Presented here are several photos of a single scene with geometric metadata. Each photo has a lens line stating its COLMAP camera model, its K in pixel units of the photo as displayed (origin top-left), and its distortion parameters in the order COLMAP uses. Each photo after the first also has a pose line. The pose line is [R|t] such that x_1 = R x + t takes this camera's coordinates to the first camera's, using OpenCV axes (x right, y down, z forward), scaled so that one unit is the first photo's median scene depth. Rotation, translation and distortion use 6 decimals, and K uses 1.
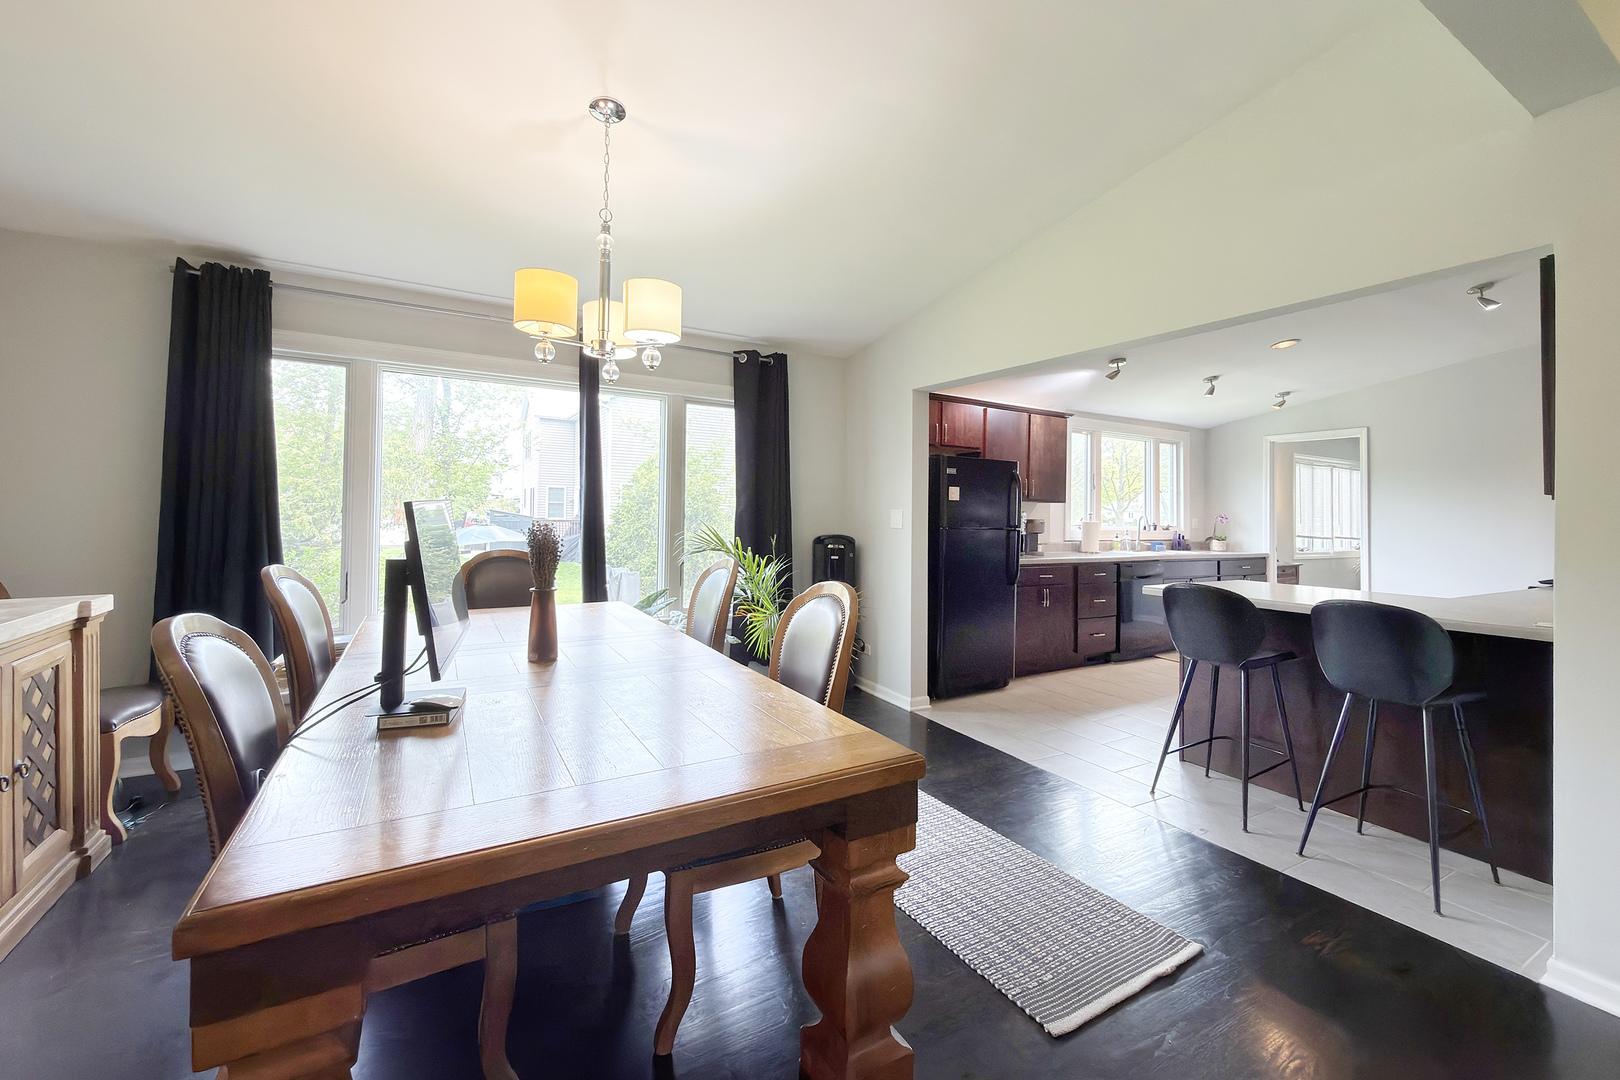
lens RADIAL K [[667.0, 0, 823.3], [0, 667.0, 506.3], [0, 0, 1]] dist [-0.000233, 0.000243]
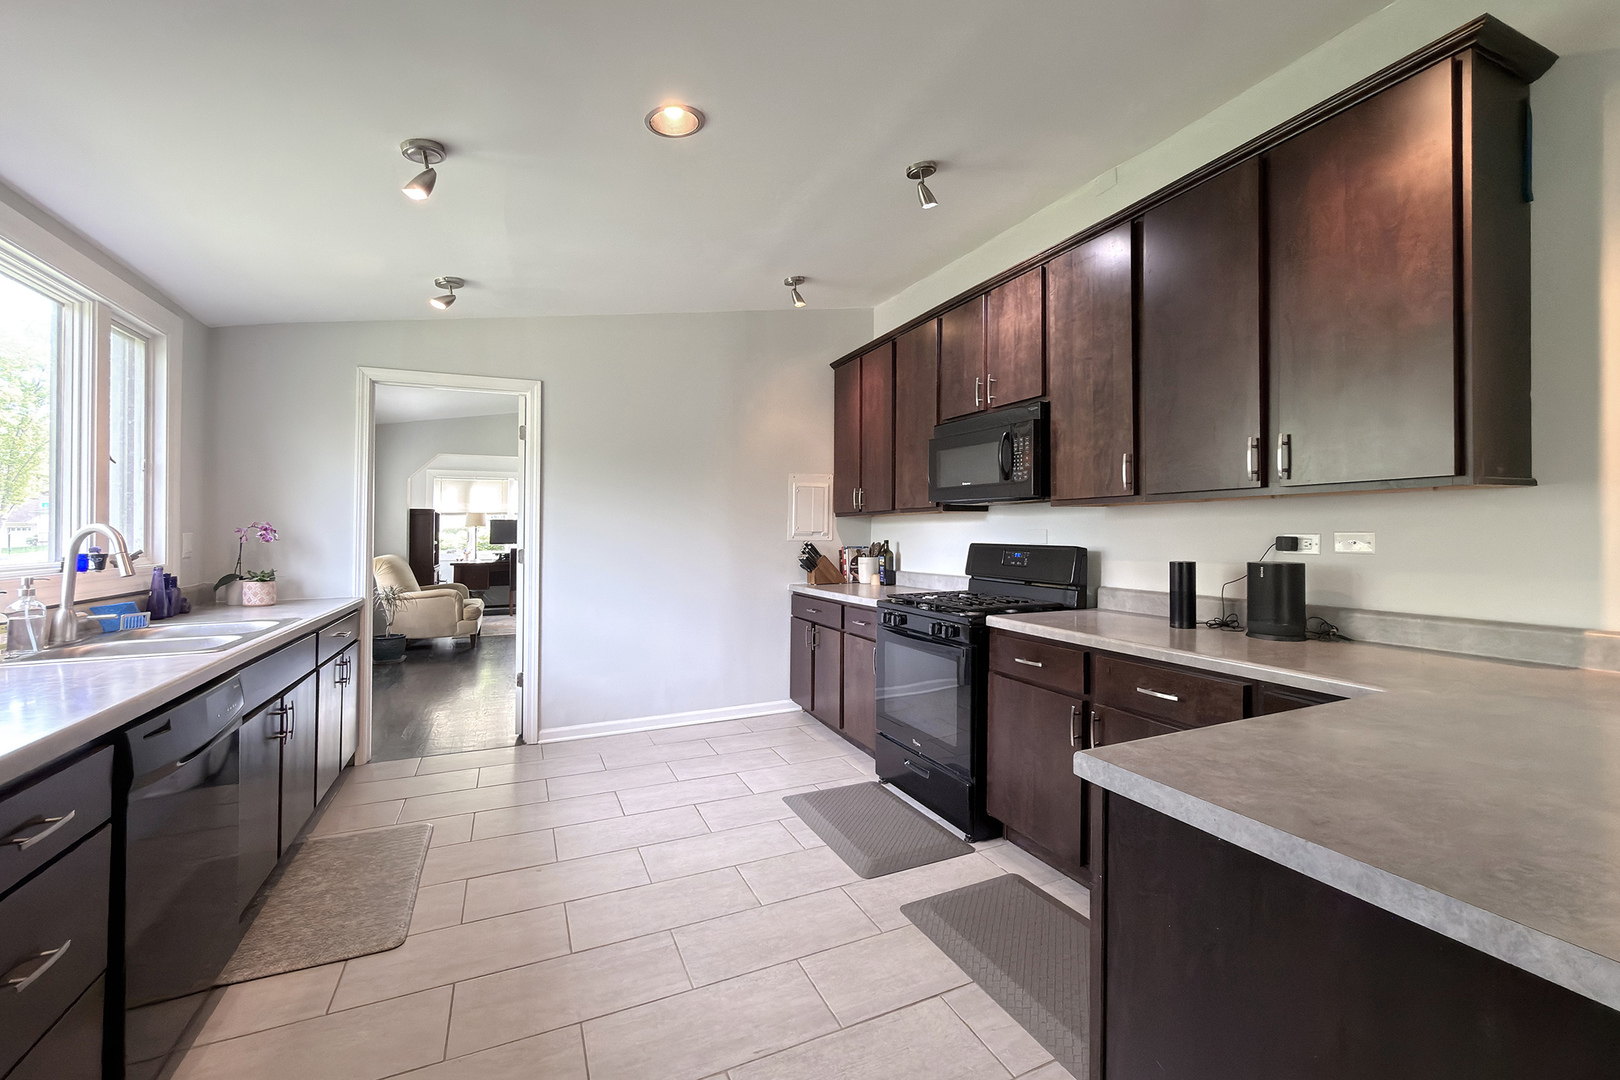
lens RADIAL K [[667.0, 0, 823.3], [0, 667.0, 506.3], [0, 0, 1]] dist [-0.000233, 0.000243]
pose [[0.099845, 0.019093, 0.994820, 0.201002], [-0.003290, 0.999817, -0.018859, 0.009239], [-0.994998, -0.001390, 0.099889, 0.617753]]
